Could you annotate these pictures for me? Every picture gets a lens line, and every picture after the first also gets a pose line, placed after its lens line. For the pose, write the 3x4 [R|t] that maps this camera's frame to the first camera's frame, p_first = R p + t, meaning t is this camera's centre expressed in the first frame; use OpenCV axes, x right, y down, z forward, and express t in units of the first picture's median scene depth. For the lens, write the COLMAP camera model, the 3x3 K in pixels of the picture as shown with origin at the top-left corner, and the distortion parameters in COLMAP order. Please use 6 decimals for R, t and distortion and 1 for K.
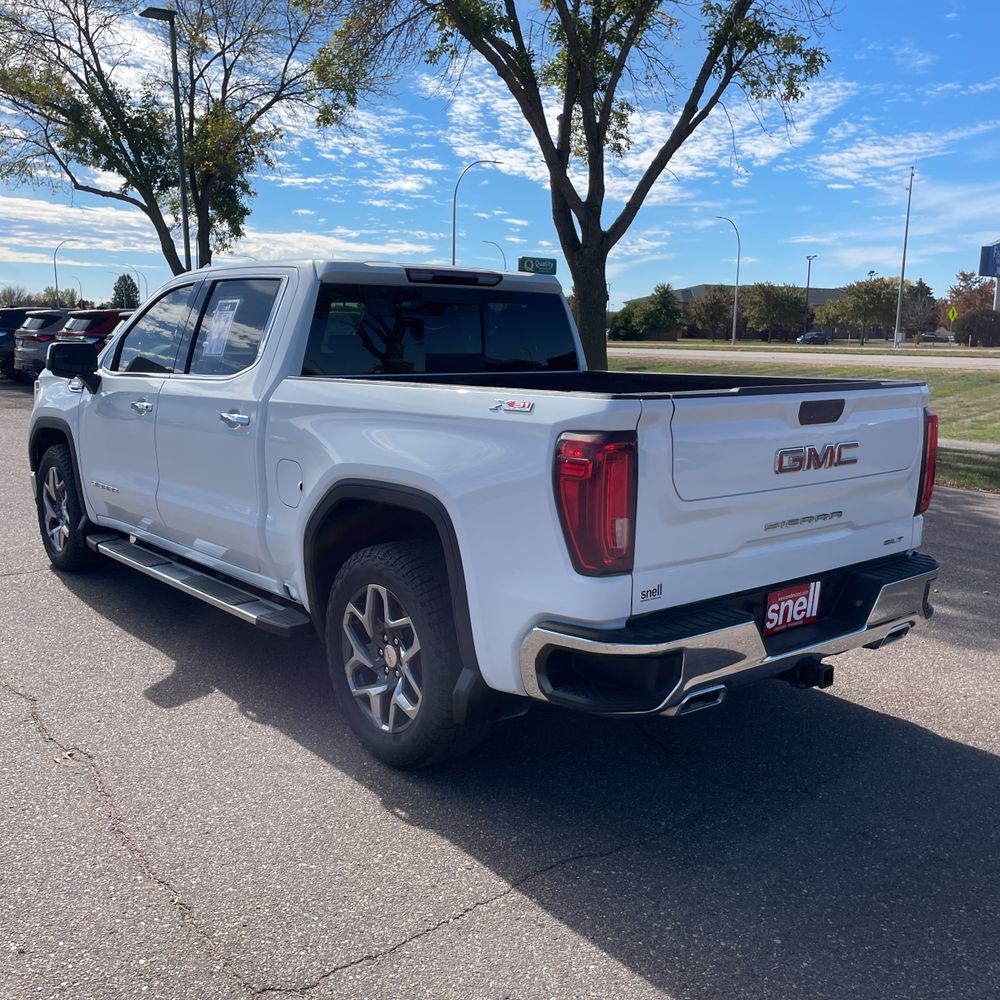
lens RADIAL K [[1016.0, 0, 494.9], [0, 1016.0, 491.1], [0, 0, 1]] dist [0.043296, 0.000000]
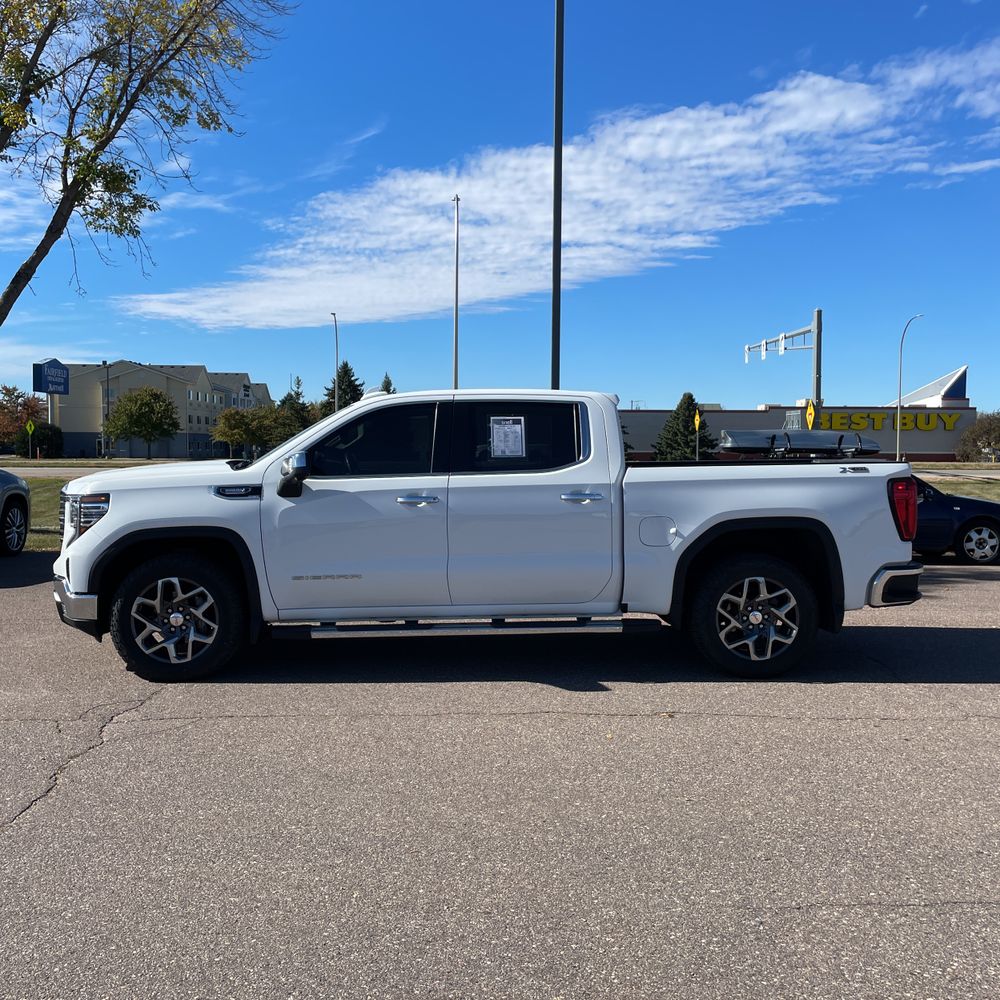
lens RADIAL K [[1016.0, 0, 506.1], [0, 1016.0, 497.4], [0, 0, 1]] dist [0.043296, 0.000000]
pose [[0.613748, -0.050355, 0.787895, -1.535140], [0.130650, 0.990682, -0.038457, -0.029771], [-0.778617, 0.126541, 0.614608, 0.191550]]
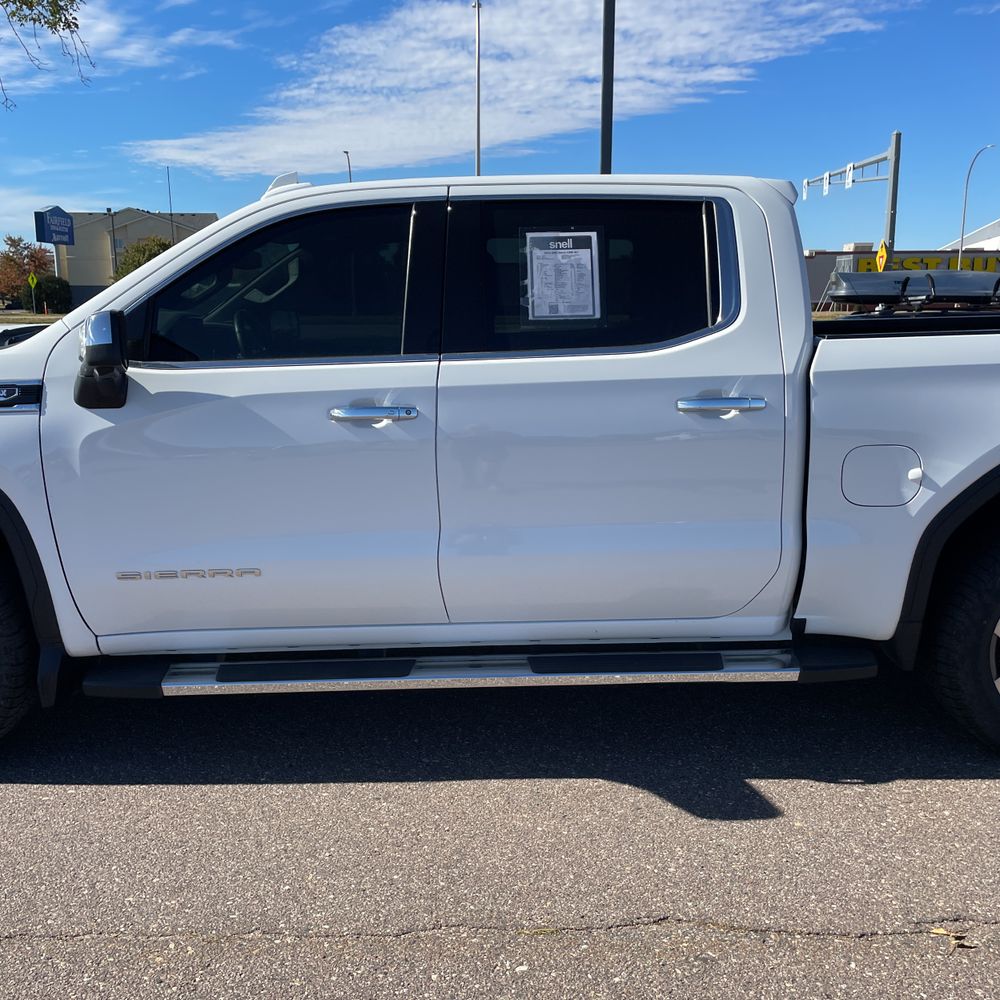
lens RADIAL K [[1016.0, 0, 506.5], [0, 1016.0, 500.3], [0, 0, 1]] dist [0.043296, 0.000000]
pose [[0.631941, -0.165860, 0.757061, -0.916448], [0.135818, 0.985416, 0.102517, -0.101602], [-0.763023, 0.038038, 0.645252, 0.693994]]
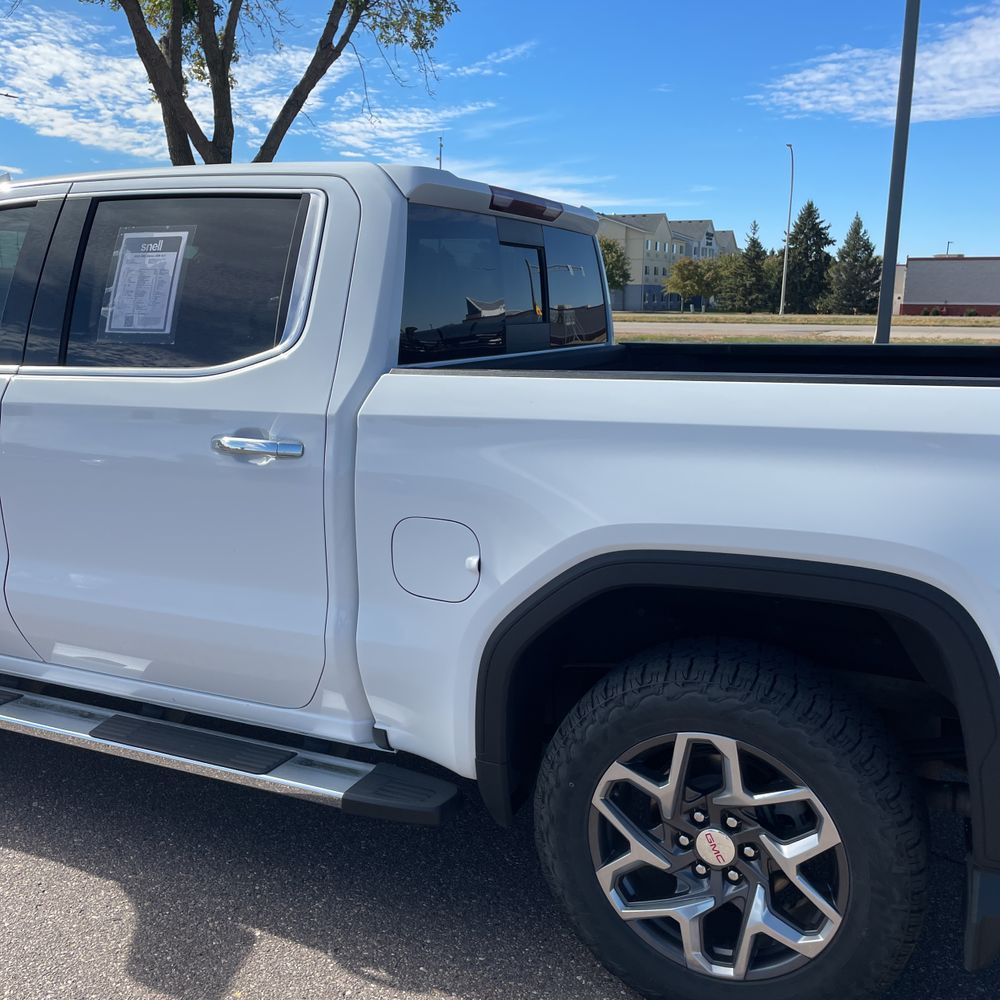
lens RADIAL K [[1016.0, 0, 492.6], [0, 1016.0, 499.3], [0, 0, 1]] dist [0.043296, 0.000000]
pose [[0.904962, -0.087478, 0.416404, -0.386806], [0.069746, 0.995898, 0.057641, -0.068206], [-0.419738, -0.023120, 0.907351, 0.460853]]
